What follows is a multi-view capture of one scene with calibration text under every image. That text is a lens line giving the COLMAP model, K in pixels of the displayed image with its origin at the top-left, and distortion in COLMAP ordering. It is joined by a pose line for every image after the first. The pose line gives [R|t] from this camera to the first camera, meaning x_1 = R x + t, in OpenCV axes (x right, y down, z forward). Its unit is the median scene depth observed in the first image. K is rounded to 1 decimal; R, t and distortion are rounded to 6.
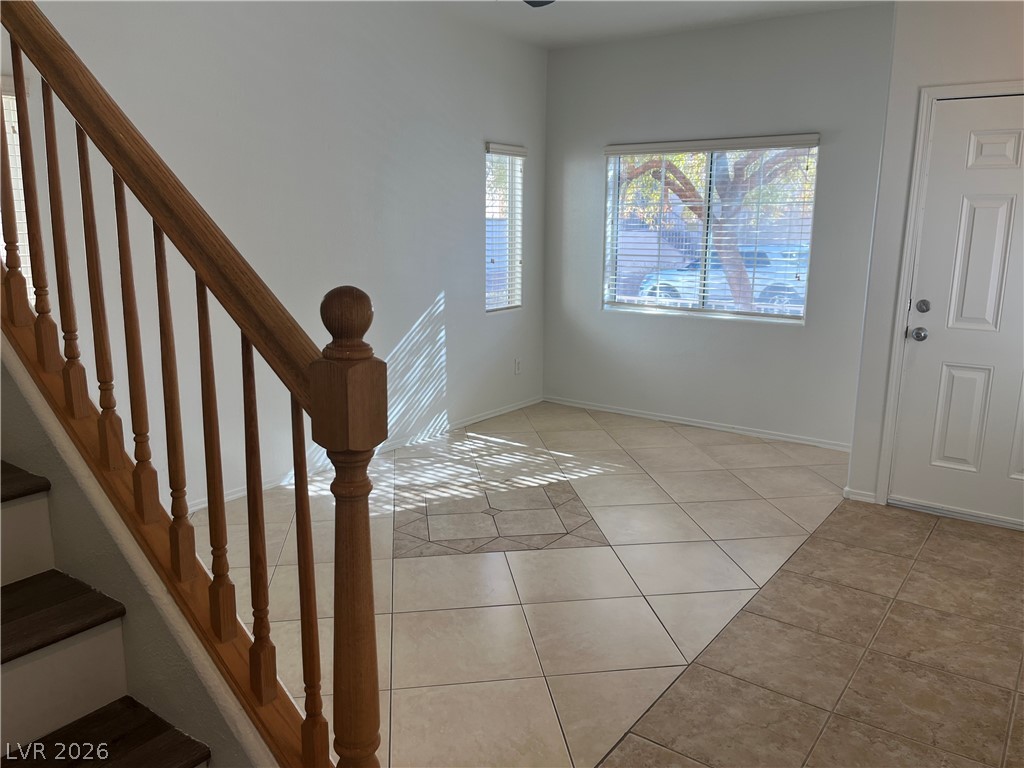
lens RADIAL K [[769.0, 0, 521.1], [0, 769.0, 394.4], [0, 0, 1]] dist [0.065304, -0.086341]
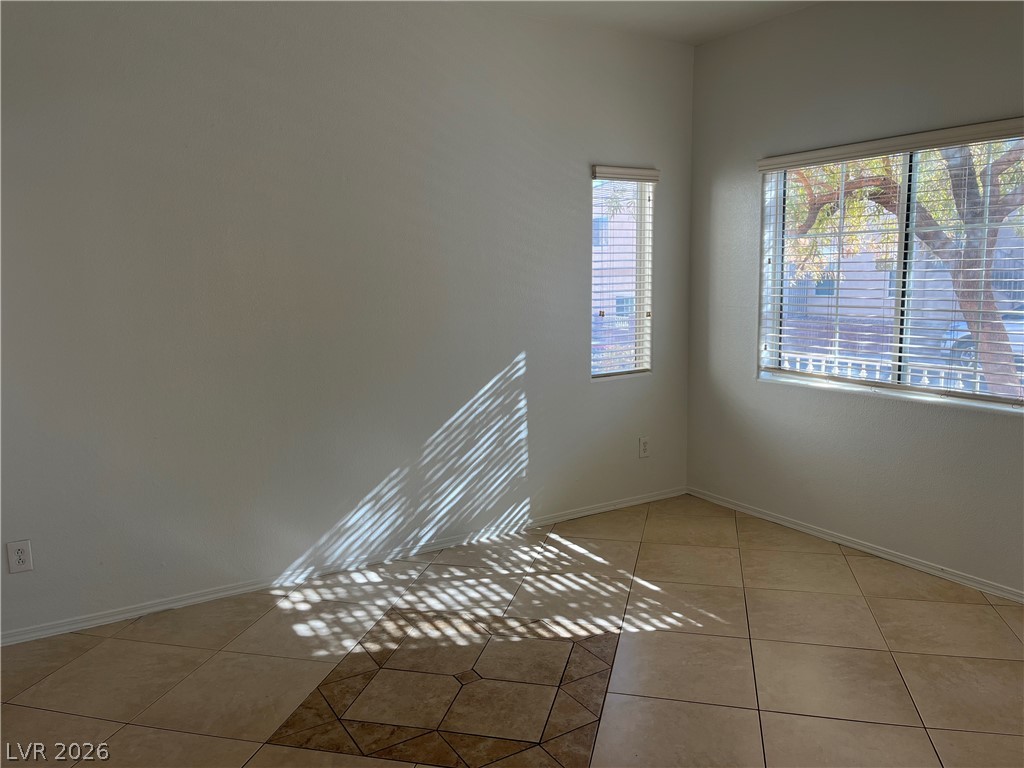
lens RADIAL K [[769.0, 0, 517.4], [0, 769.0, 383.3], [0, 0, 1]] dist [0.065304, -0.086341]
pose [[0.924944, 0.033863, -0.378593, 0.221024], [-0.060428, 0.996456, -0.058507, -0.062166], [0.375270, 0.076993, 0.923712, 0.301116]]
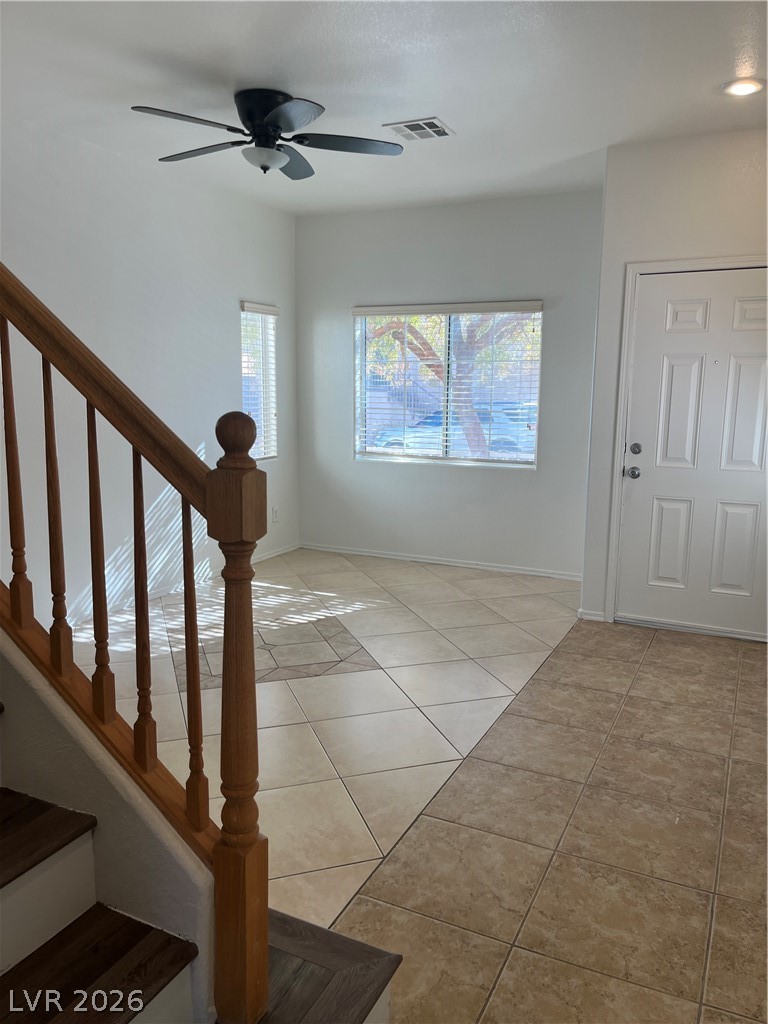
lens RADIAL K [[769.0, 0, 384.1], [0, 769.0, 524.3], [0, 0, 1]] dist [0.065304, -0.086341]
pose [[0.984987, -0.027951, 0.170349, -0.047799], [0.034220, 0.998837, -0.033976, 0.022180], [-0.169202, 0.039296, 0.984798, -0.064771]]
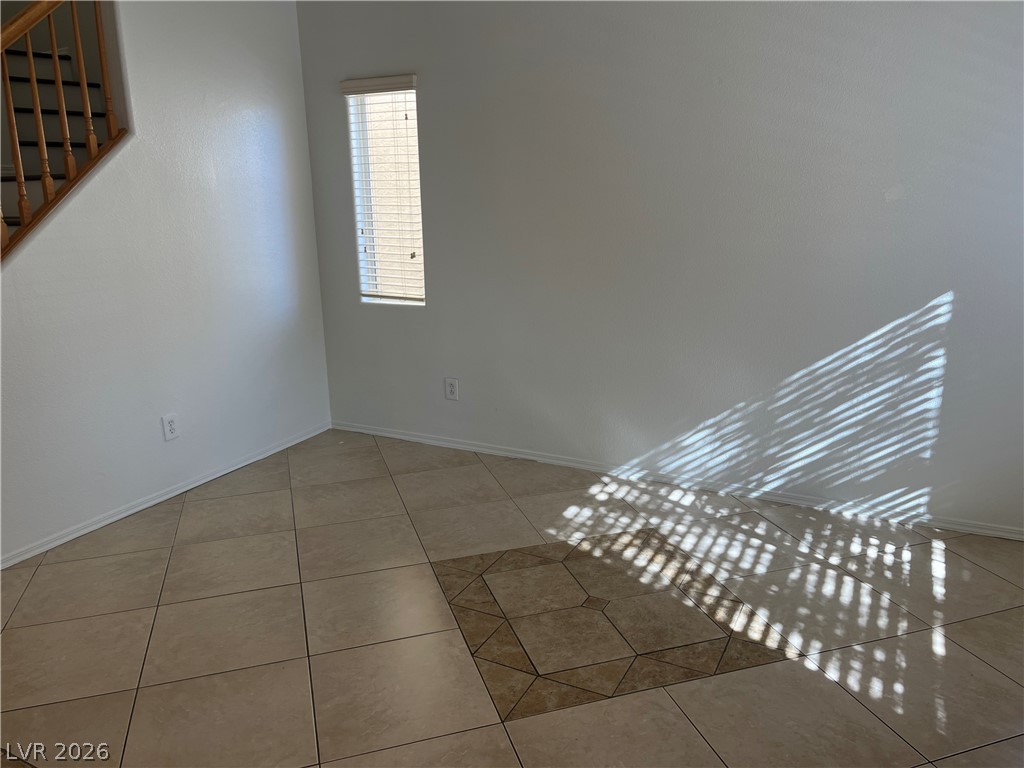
lens RADIAL K [[769.0, 0, 521.8], [0, 769.0, 390.5], [0, 0, 1]] dist [0.065304, -0.086341]
pose [[0.158287, 0.245931, -0.956276, 0.484241], [-0.199950, 0.956404, 0.212867, -0.140405], [0.966936, 0.157513, 0.200560, 0.654836]]
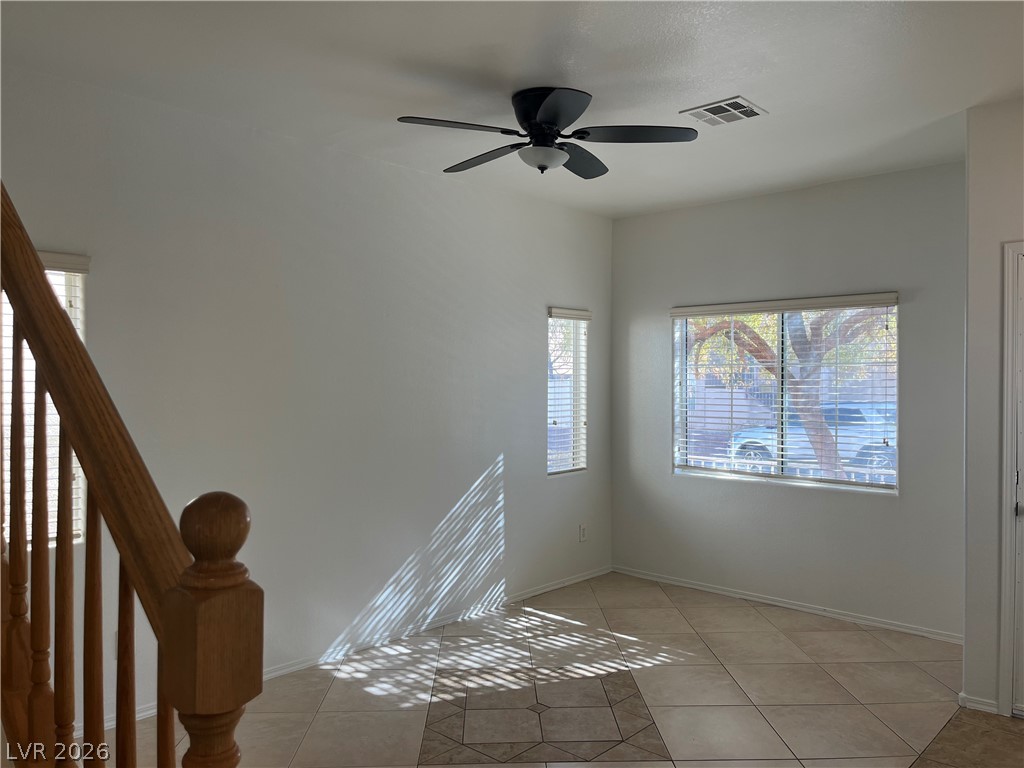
lens RADIAL K [[769.0, 0, 521.0], [0, 769.0, 392.1], [0, 0, 1]] dist [0.065304, -0.086341]
pose [[0.993206, -0.004184, -0.116296, 0.040627], [-0.019290, 0.979608, -0.199991, -0.020035], [0.114761, 0.200875, 0.972872, 0.055424]]
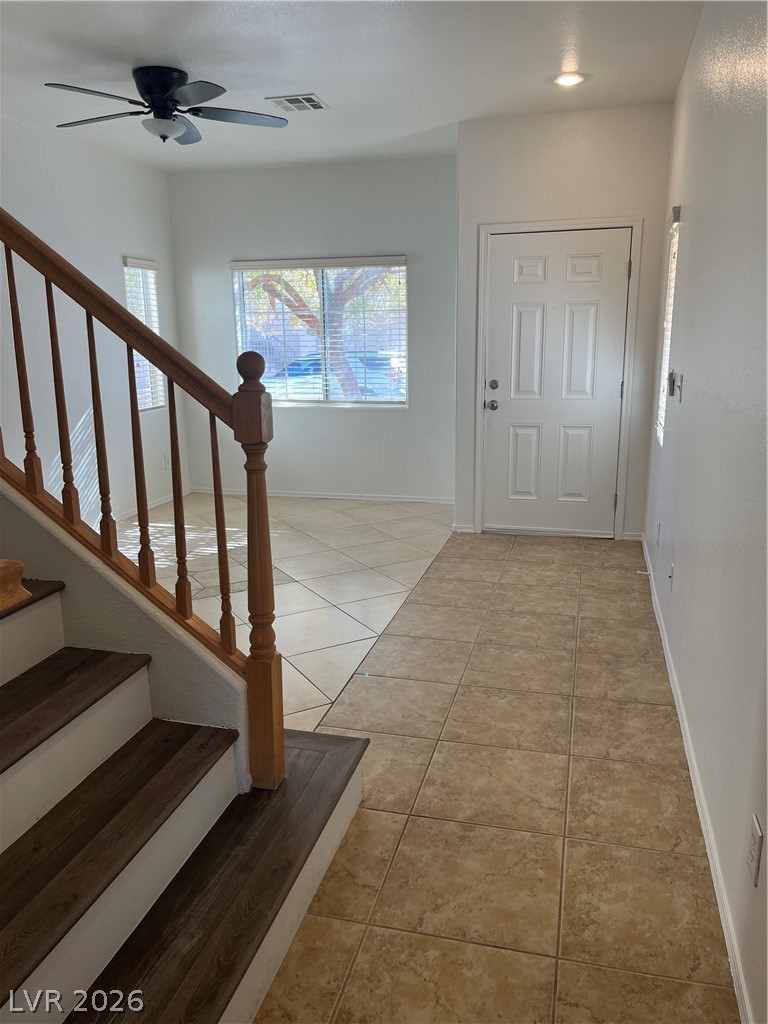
lens RADIAL K [[769.0, 0, 379.3], [0, 769.0, 523.0], [0, 0, 1]] dist [0.065304, -0.086341]
pose [[0.934949, -0.102803, 0.339562, -0.137727], [0.096064, 0.994700, 0.036646, 0.051413], [-0.341529, -0.001643, 0.939870, -0.185216]]
